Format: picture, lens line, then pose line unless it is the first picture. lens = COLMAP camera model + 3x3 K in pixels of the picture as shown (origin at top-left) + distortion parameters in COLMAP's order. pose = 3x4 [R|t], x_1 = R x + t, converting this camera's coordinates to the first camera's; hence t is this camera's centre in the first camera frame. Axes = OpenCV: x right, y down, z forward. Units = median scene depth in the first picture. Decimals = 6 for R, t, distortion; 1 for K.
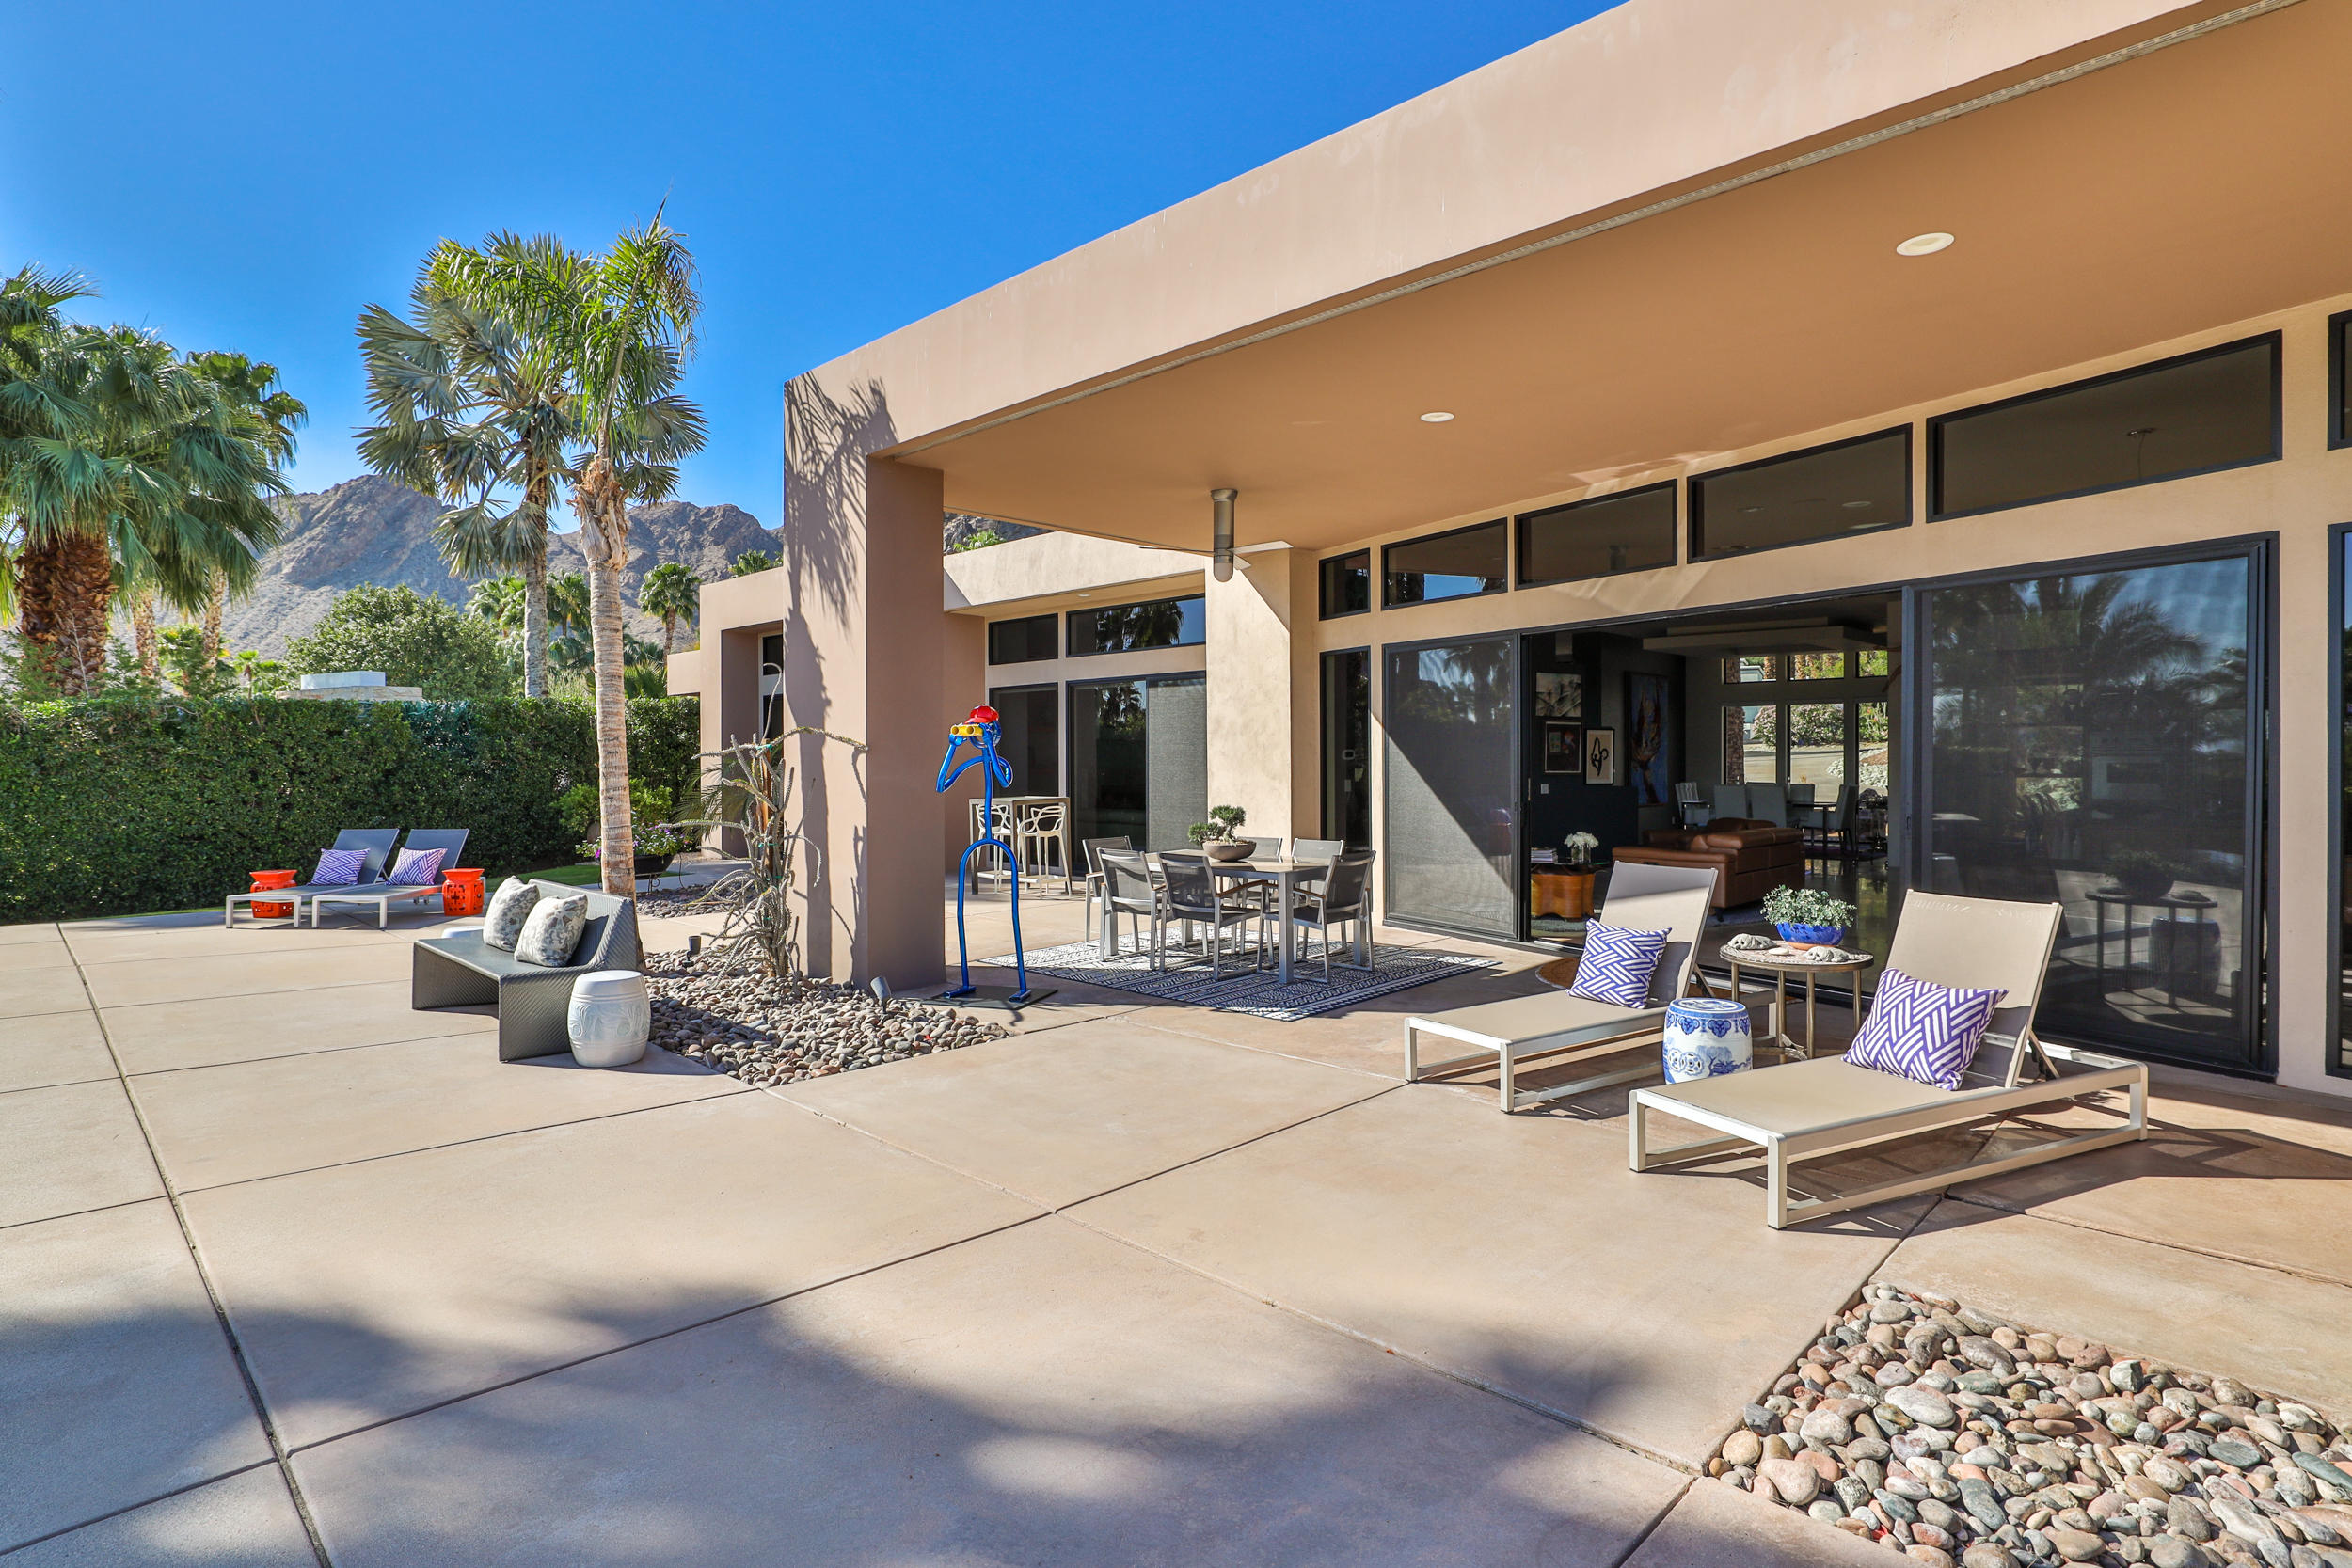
lens RADIAL K [[1186.4, 0, 1173.3], [0, 1186.4, 765.1], [0, 0, 1]] dist [-0.026504, 0.008140]
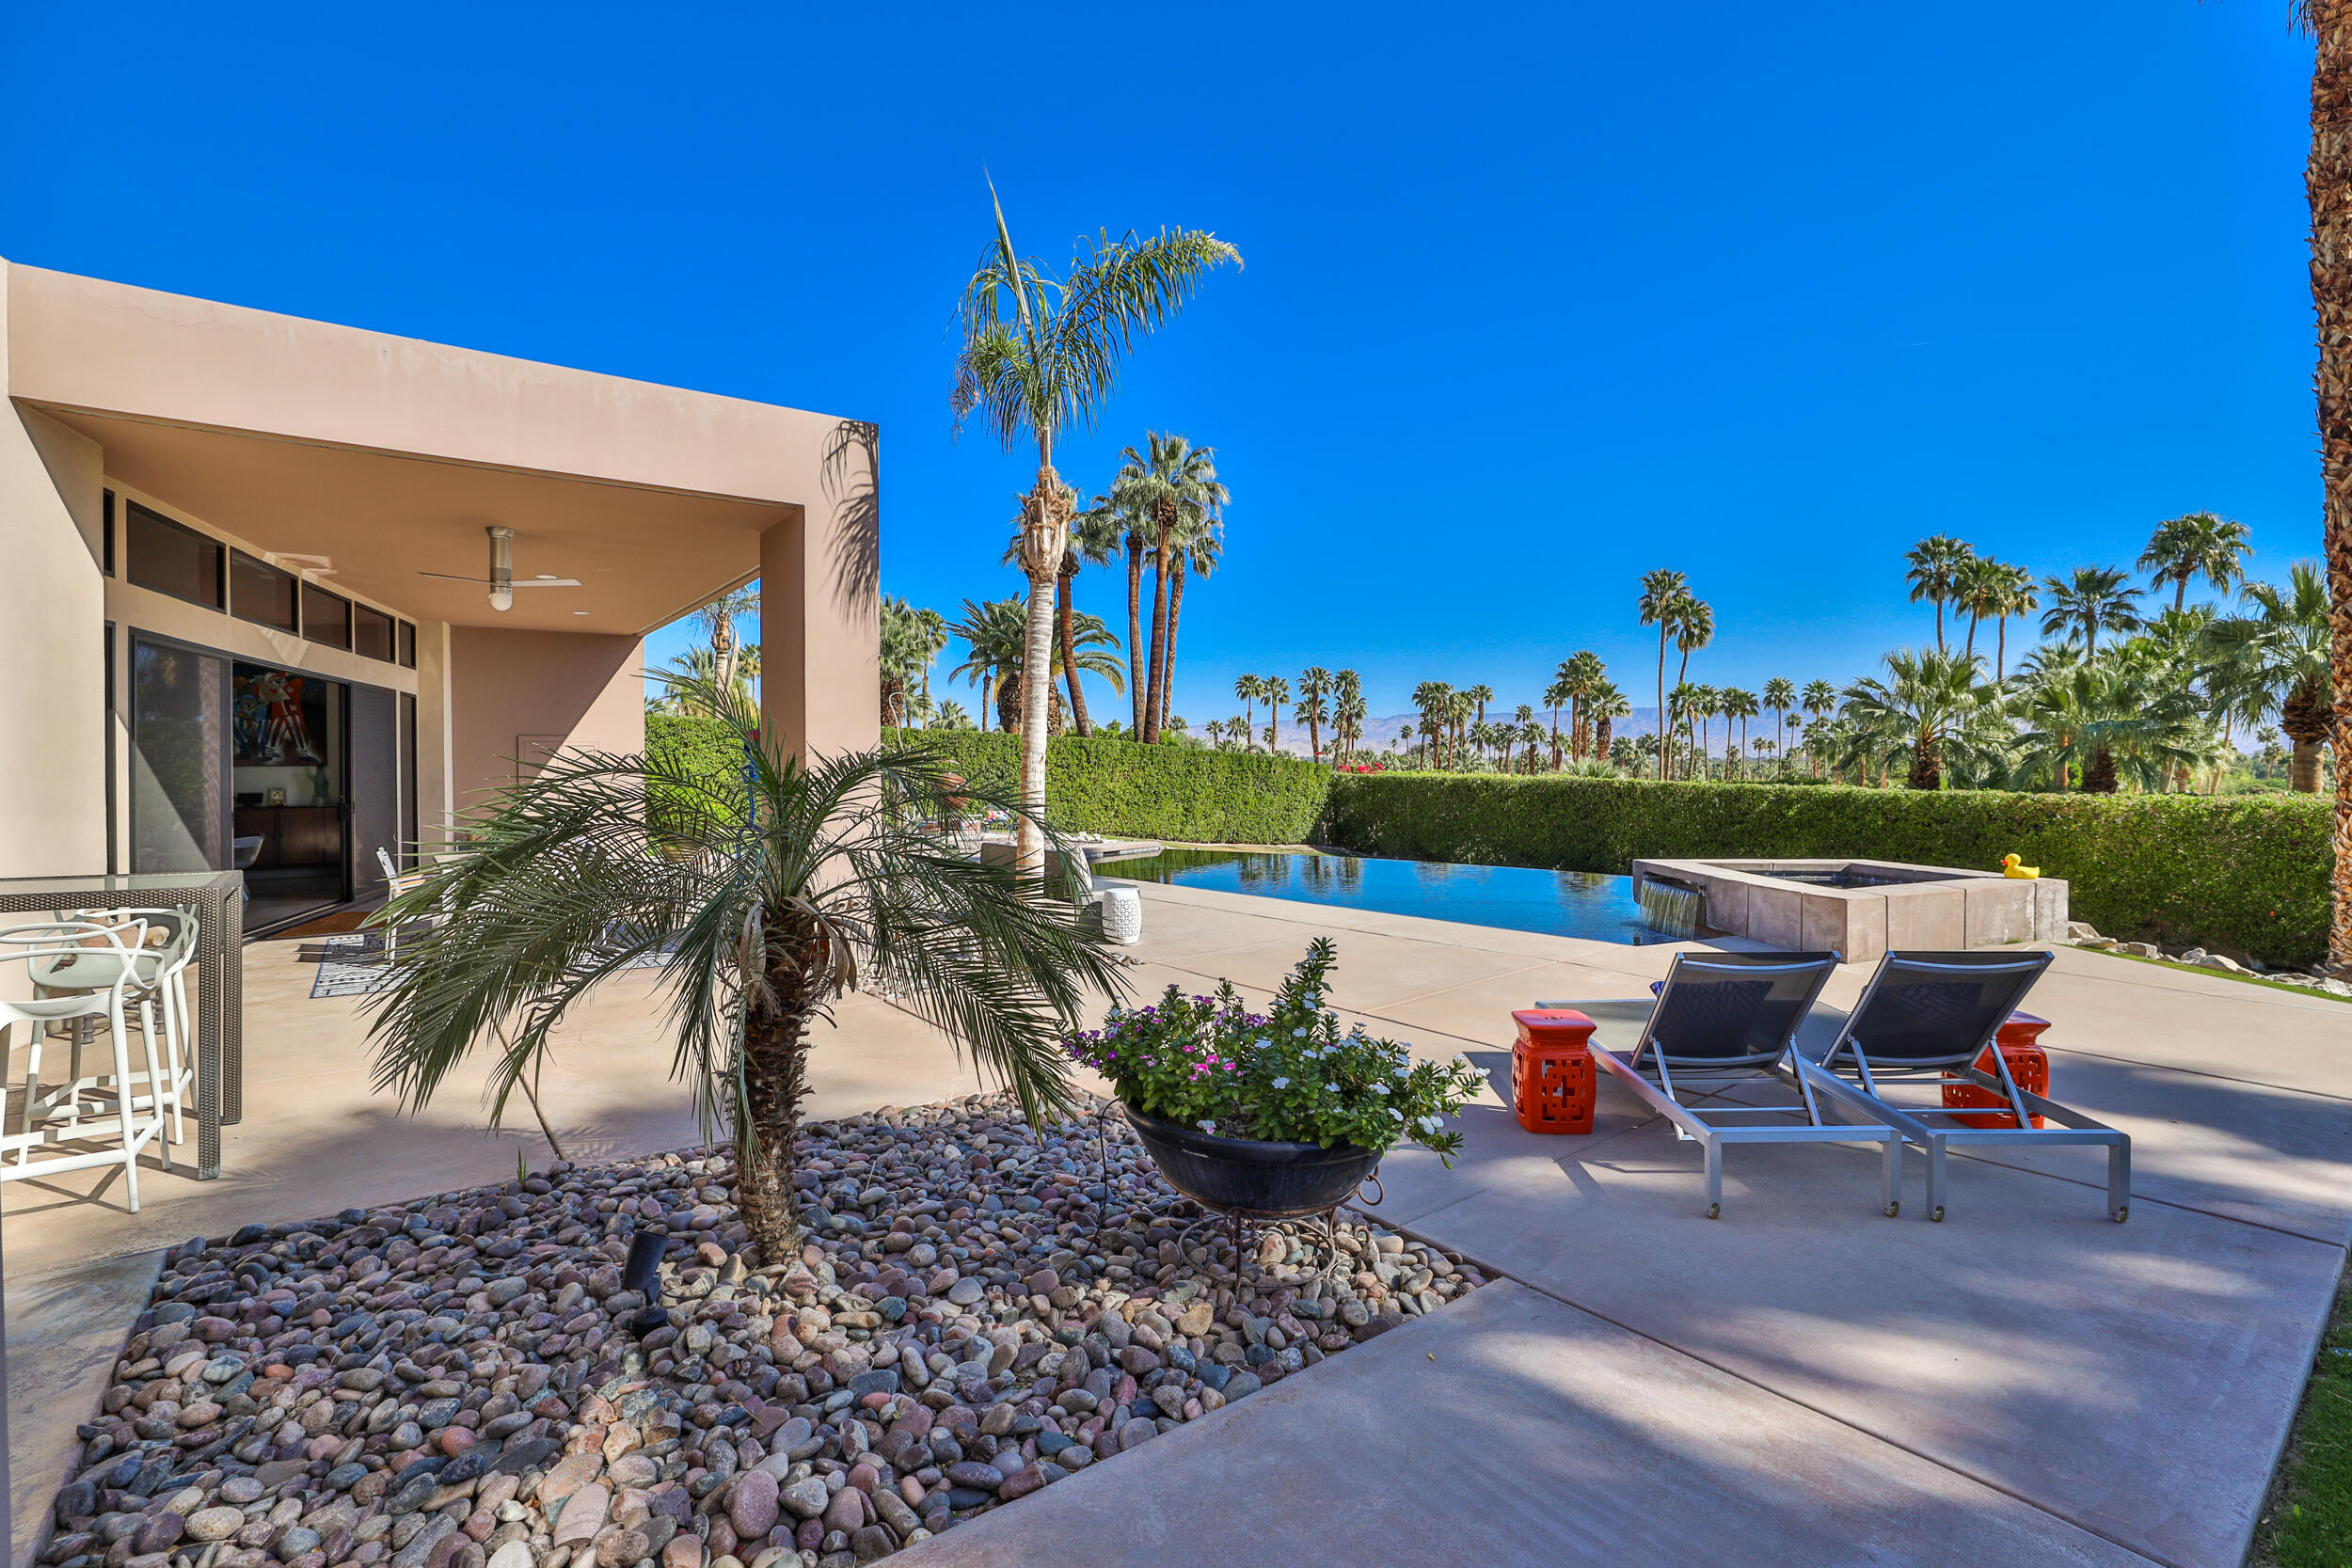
lens RADIAL K [[1069.9, 0, 1184.2], [0, 1069.9, 772.8], [0, 0, 1]] dist [-0.039579, 0.012566]
pose [[-0.992150, 0.010315, 0.124629, -0.417232], [0.011663, 0.999881, 0.010094, -0.002171], [-0.124510, 0.011468, -0.992152, 1.097378]]
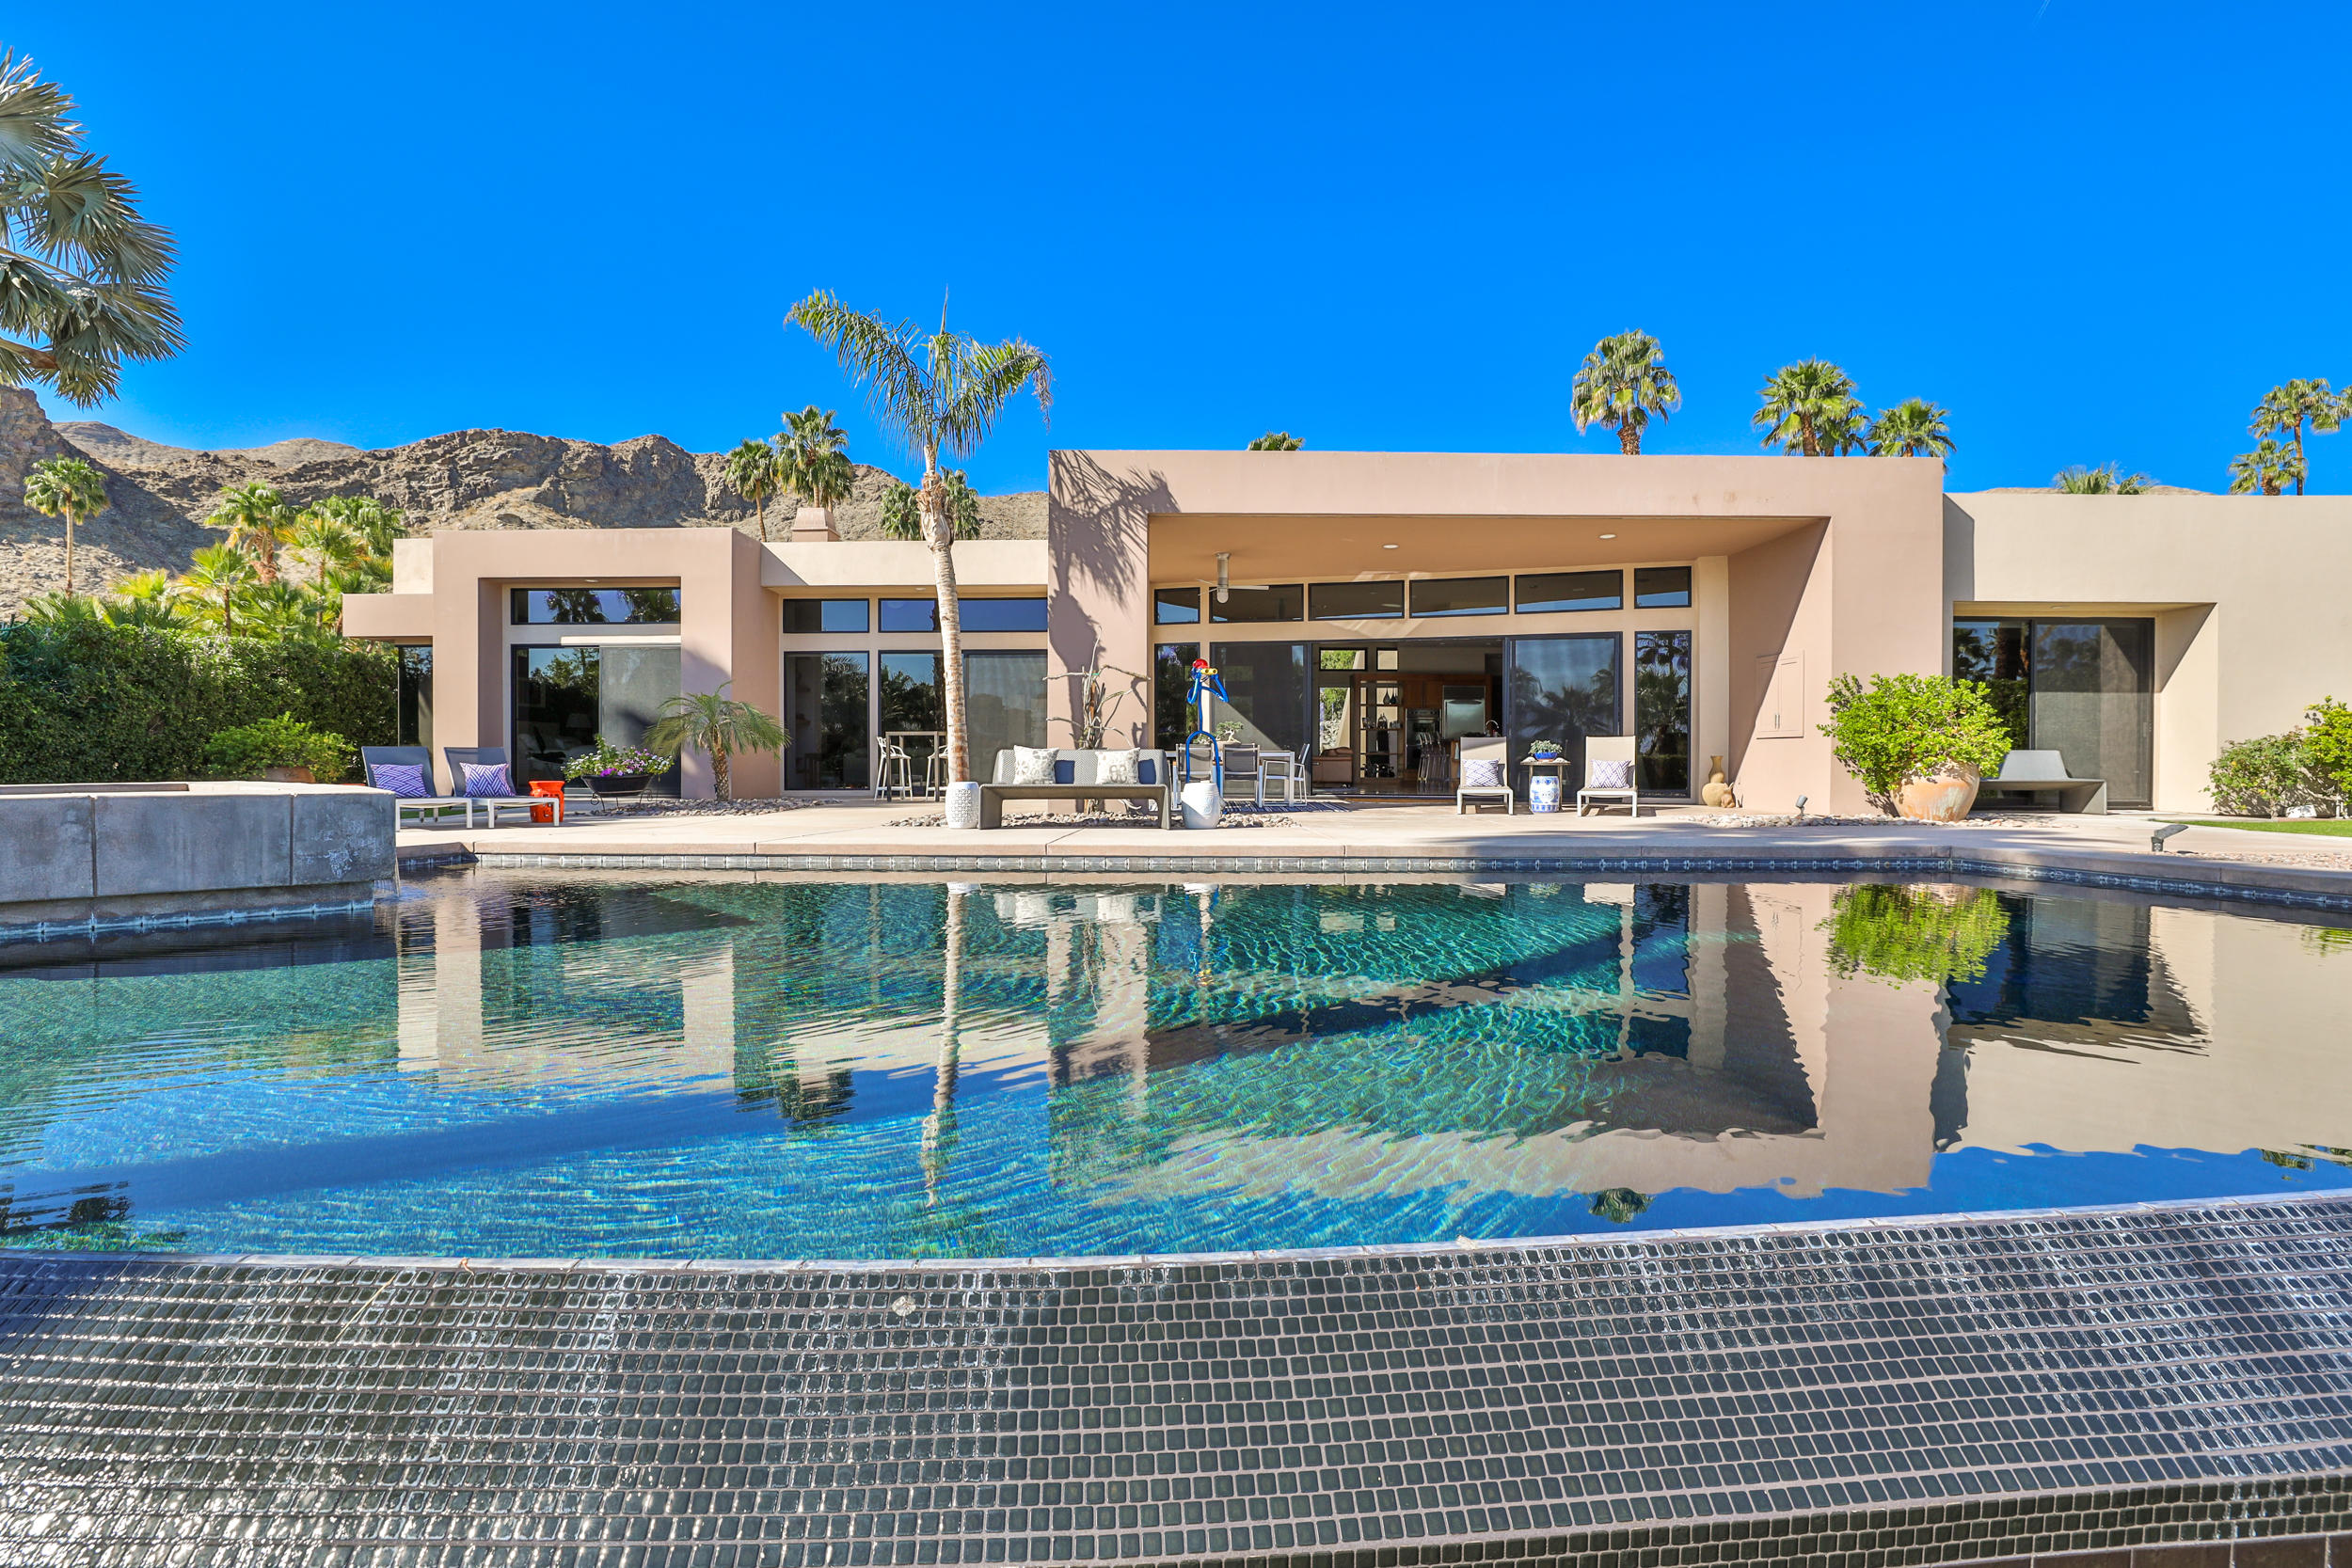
lens RADIAL K [[1067.4, 0, 1170.3], [0, 1067.4, 770.0], [0, 0, 1]] dist [-0.043143, 0.013875]
pose [[0.723837, -0.003544, 0.689962, -0.676782], [0.001159, 0.999992, 0.003922, 0.059102], [-0.689970, -0.002039, 0.723835, -0.087859]]
